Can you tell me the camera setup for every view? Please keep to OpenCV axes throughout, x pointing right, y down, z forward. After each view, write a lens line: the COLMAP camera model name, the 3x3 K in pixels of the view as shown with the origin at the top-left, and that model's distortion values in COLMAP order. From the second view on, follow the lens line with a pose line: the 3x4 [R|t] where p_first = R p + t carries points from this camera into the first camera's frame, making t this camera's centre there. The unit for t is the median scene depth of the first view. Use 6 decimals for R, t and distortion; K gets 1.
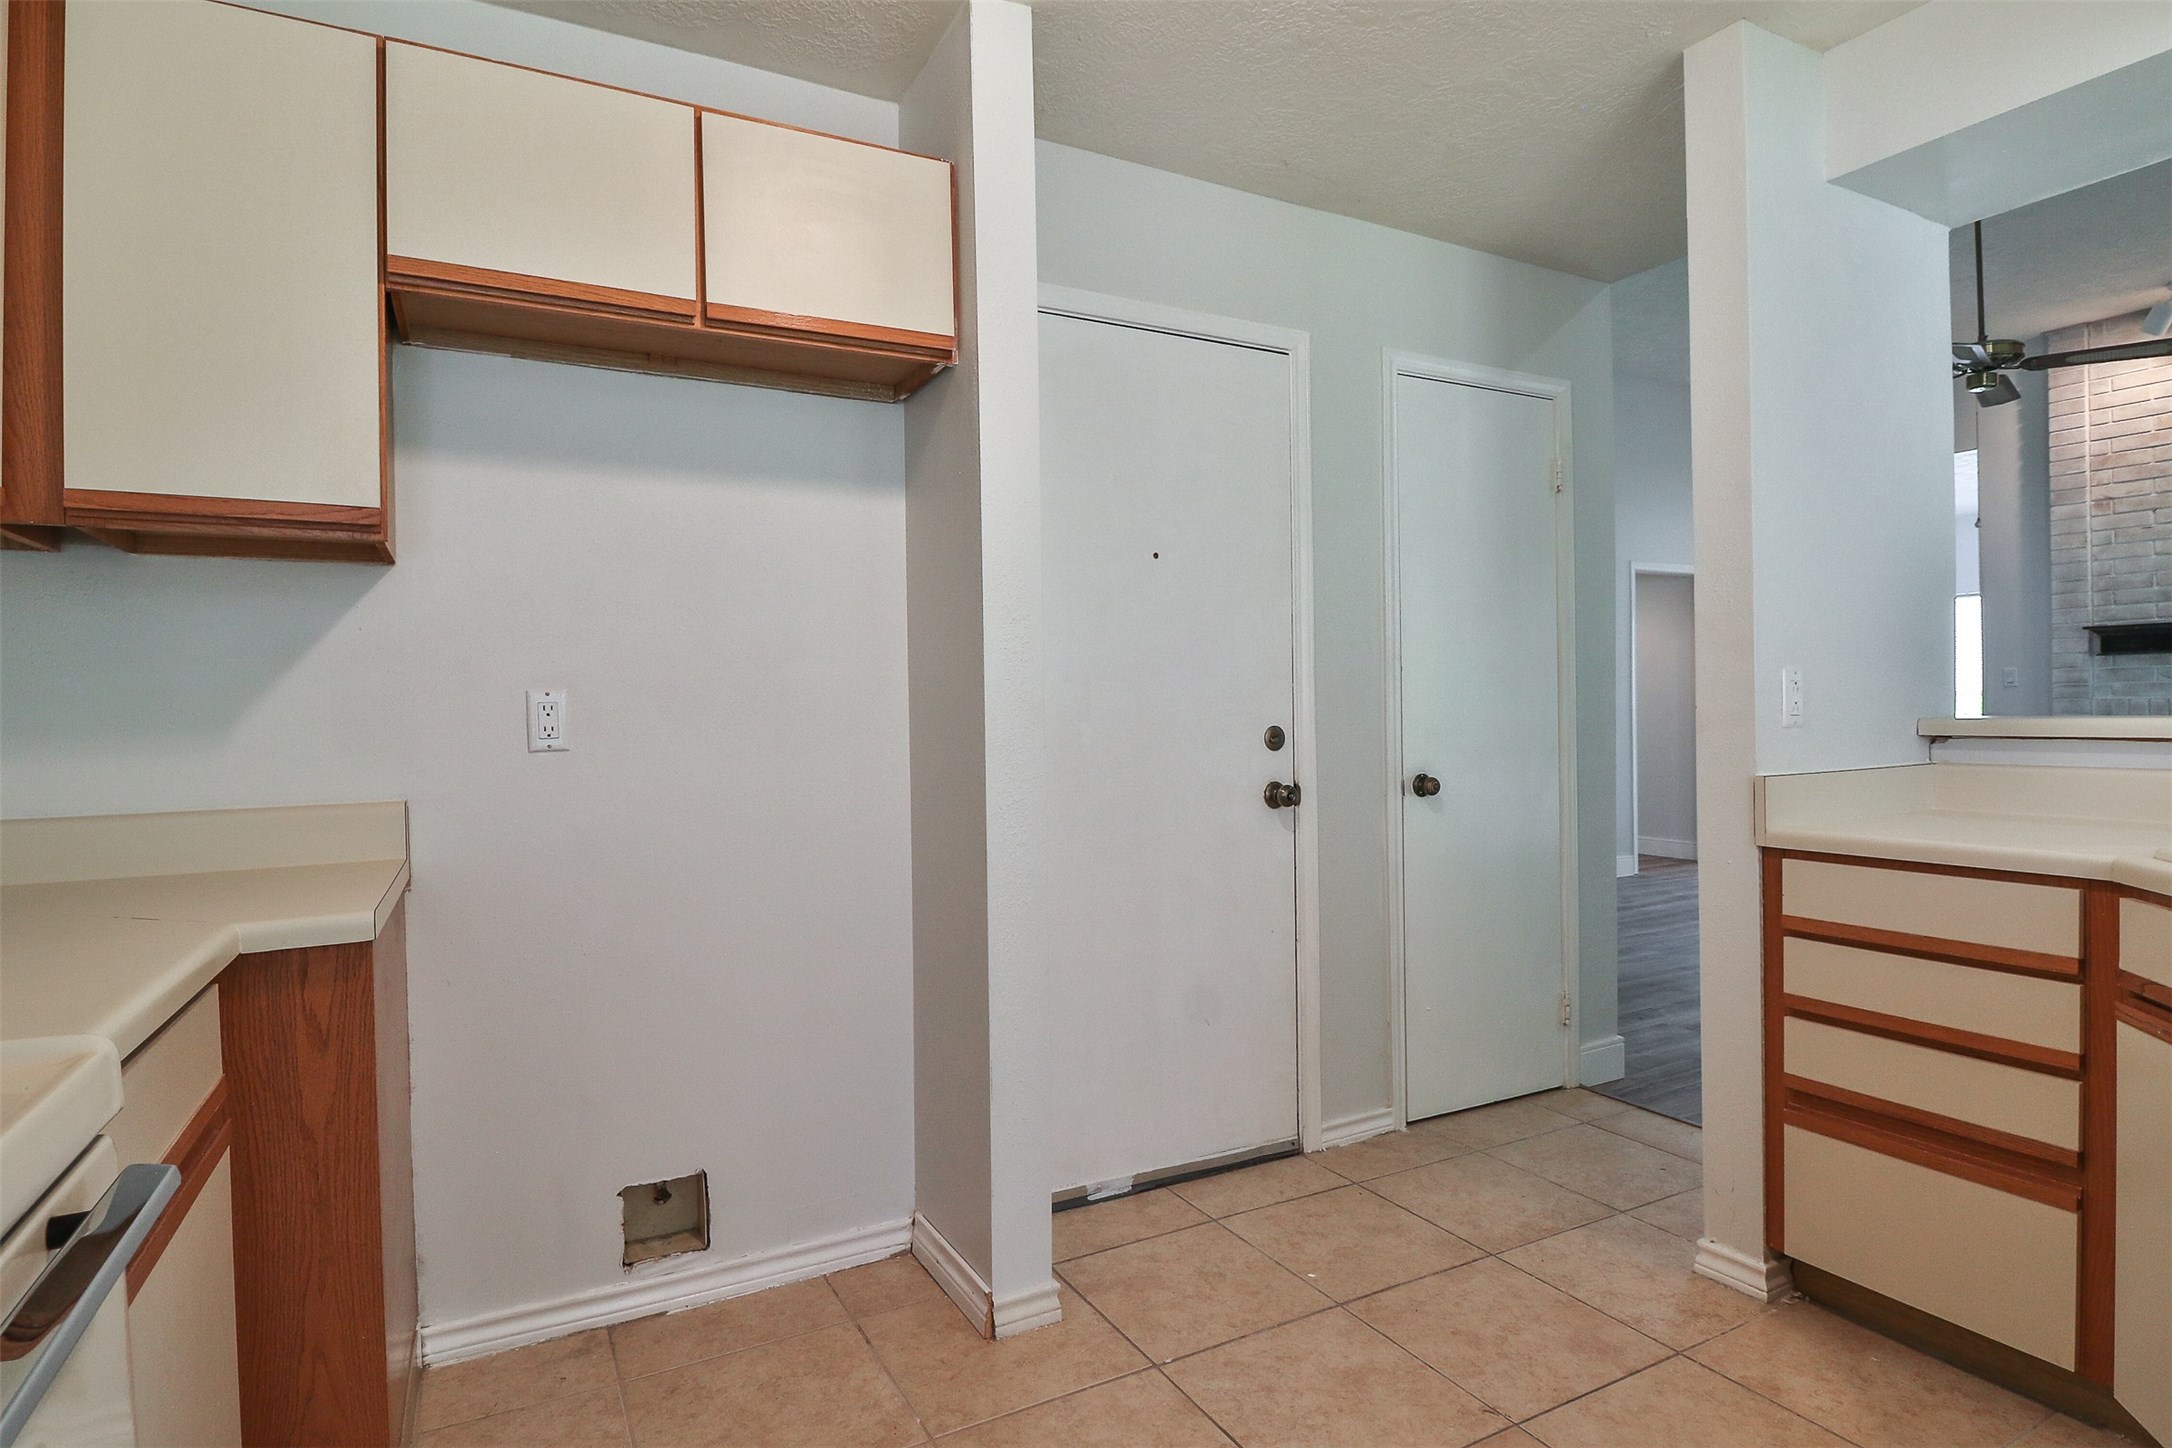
lens RADIAL K [[1115.2, 0, 1084.3], [0, 1115.2, 719.5], [0, 0, 1]] dist [-0.003425, -0.011140]
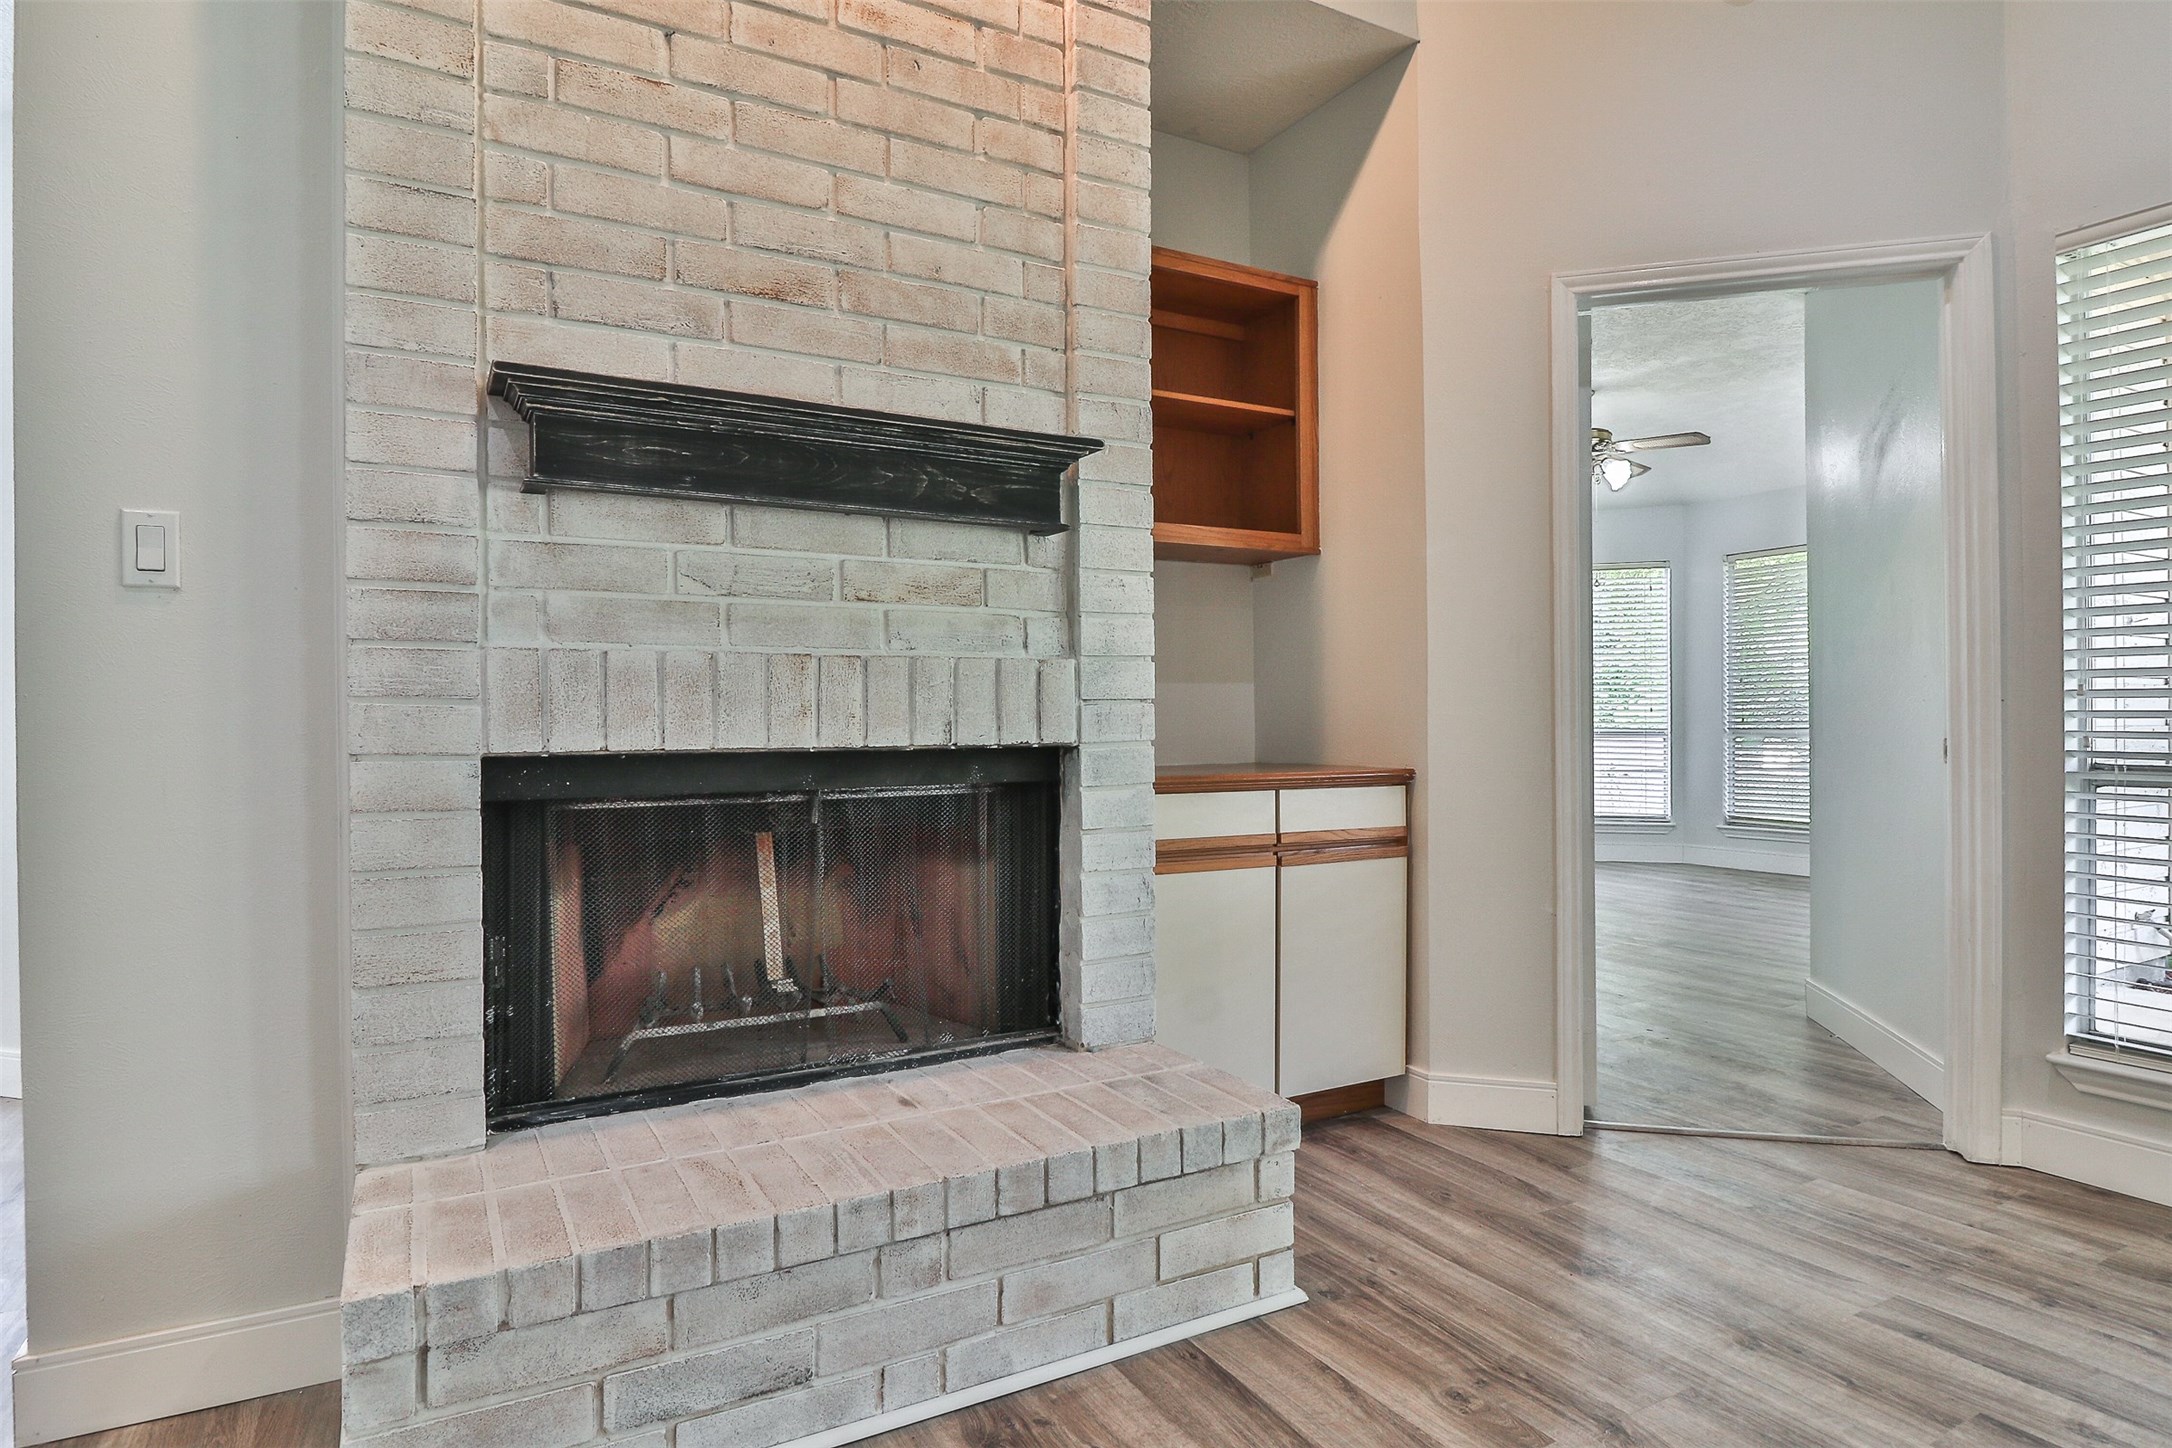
lens RADIAL K [[1189.4, 0, 1072.2], [0, 1189.4, 717.4], [0, 0, 1]] dist [-0.002073, -0.005718]
pose [[-0.004522, 0.010826, 0.999931, 1.457460], [0.013840, 0.999846, -0.010763, 0.008429], [-0.999894, 0.013790, -0.004671, 2.011321]]
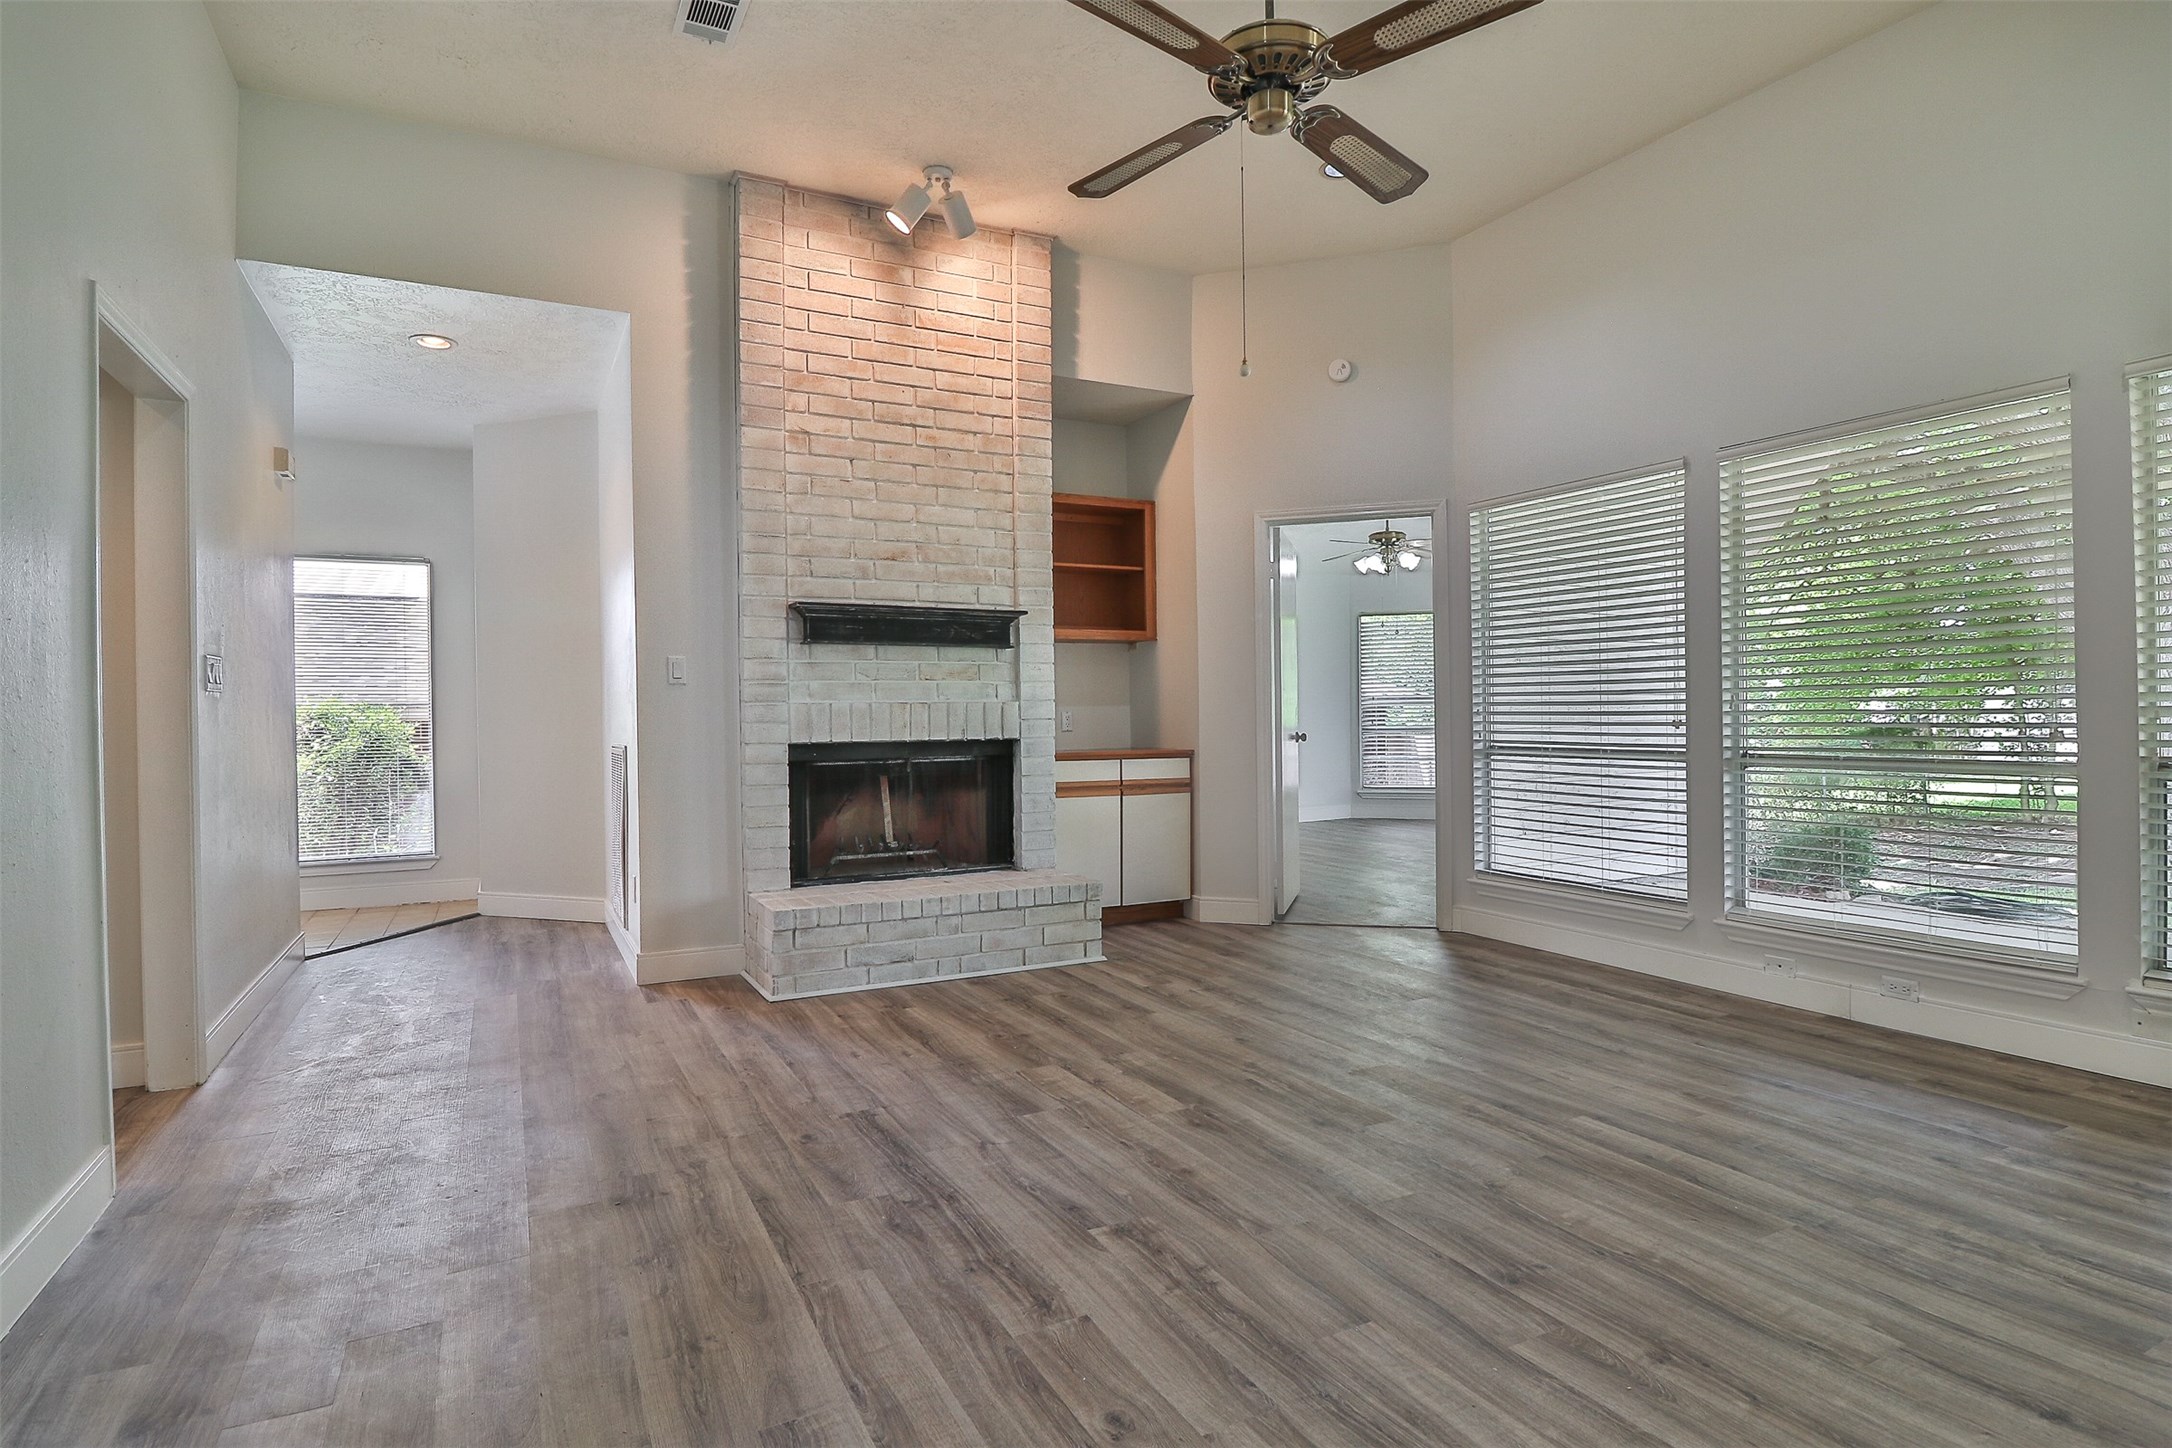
lens RADIAL K [[1115.2, 0, 1067.7], [0, 1115.2, 716.5], [0, 0, 1]] dist [-0.003425, -0.011140]
pose [[0.029524, 0.007376, 0.999537, 0.437360], [0.017976, 0.999807, -0.007909, -0.001903], [-0.999402, 0.018201, 0.029386, 1.865750]]
